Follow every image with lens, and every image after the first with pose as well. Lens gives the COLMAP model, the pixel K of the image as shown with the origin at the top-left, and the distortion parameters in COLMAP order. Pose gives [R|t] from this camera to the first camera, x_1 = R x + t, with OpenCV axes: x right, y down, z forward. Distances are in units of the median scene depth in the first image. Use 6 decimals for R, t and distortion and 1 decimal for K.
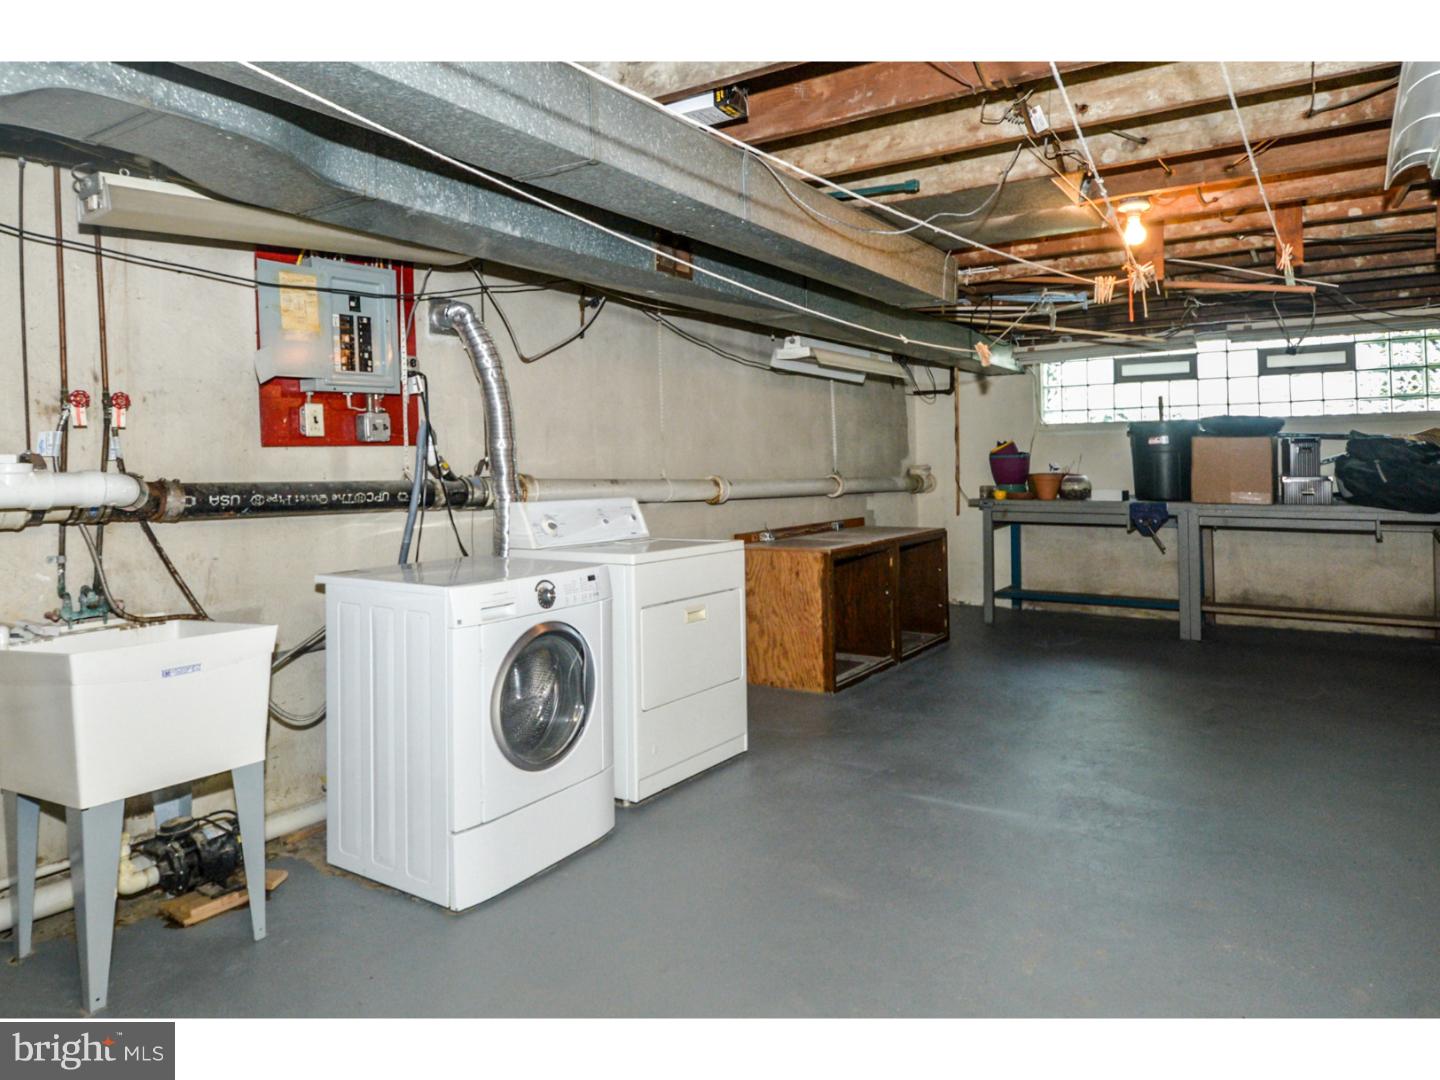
lens RADIAL K [[943.4, 0, 720.0], [0, 943.4, 540.0], [0, 0, 1]] dist [0.000427, -0.000803]
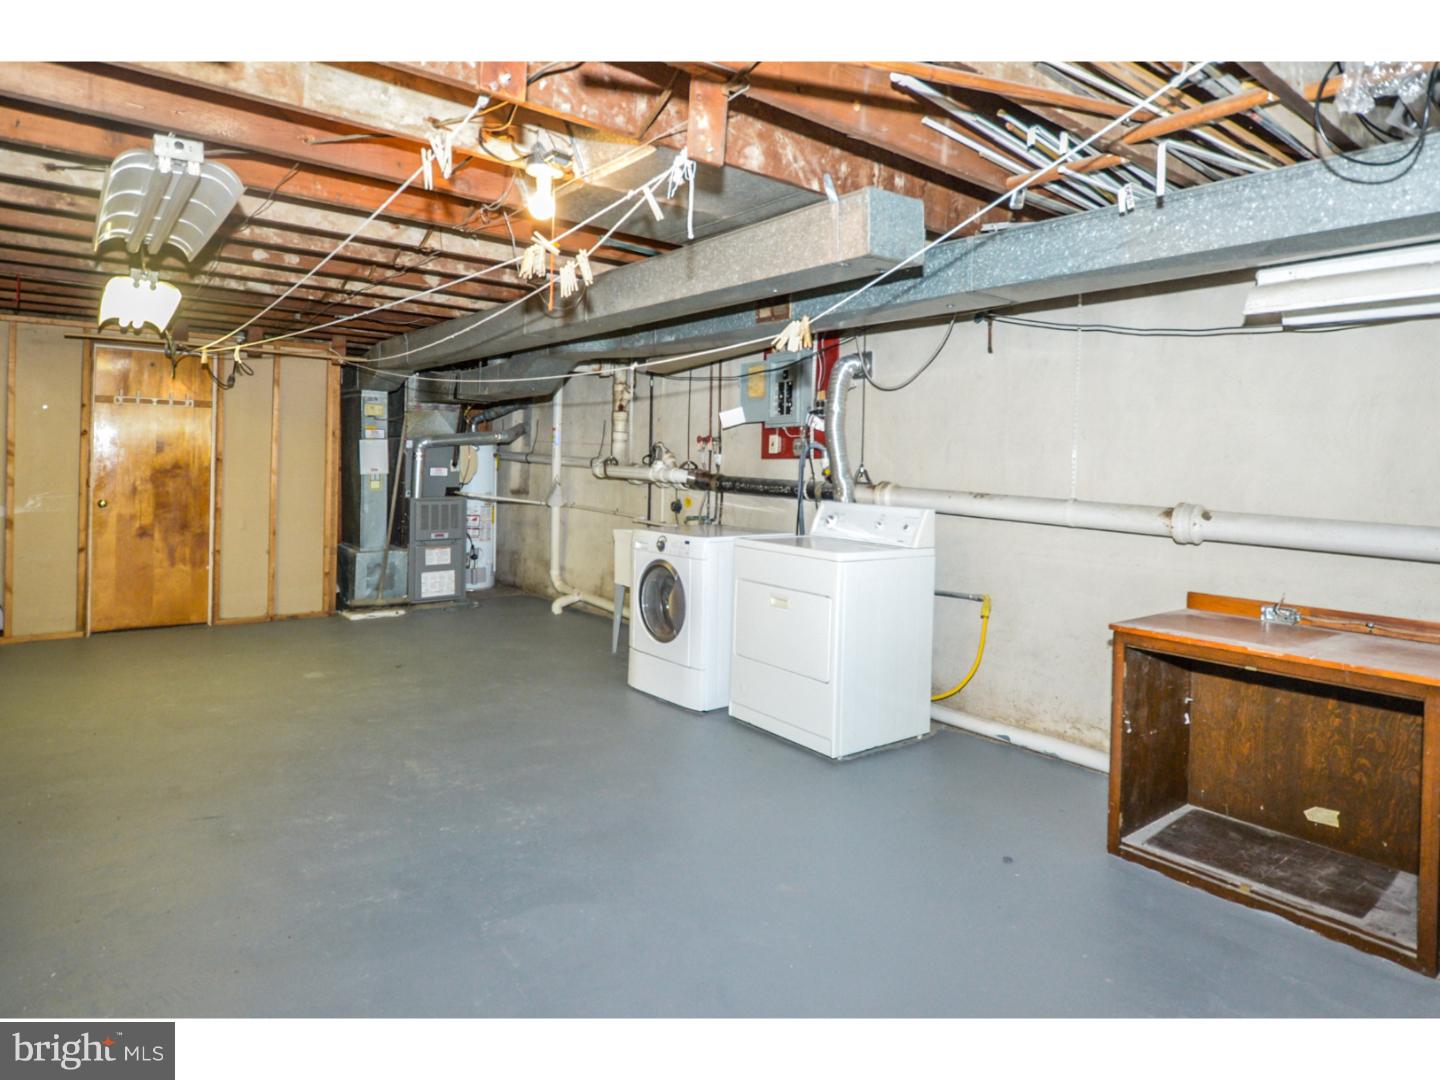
lens RADIAL K [[795.6, 0, 743.0], [0, 795.6, 542.3], [0, 0, 1]] dist [-0.002314, -0.000362]
pose [[-0.275791, 0.104795, -0.955488, 1.003799], [-0.094536, 0.986263, 0.135457, -0.135276], [0.956557, 0.127686, -0.262096, 1.292159]]
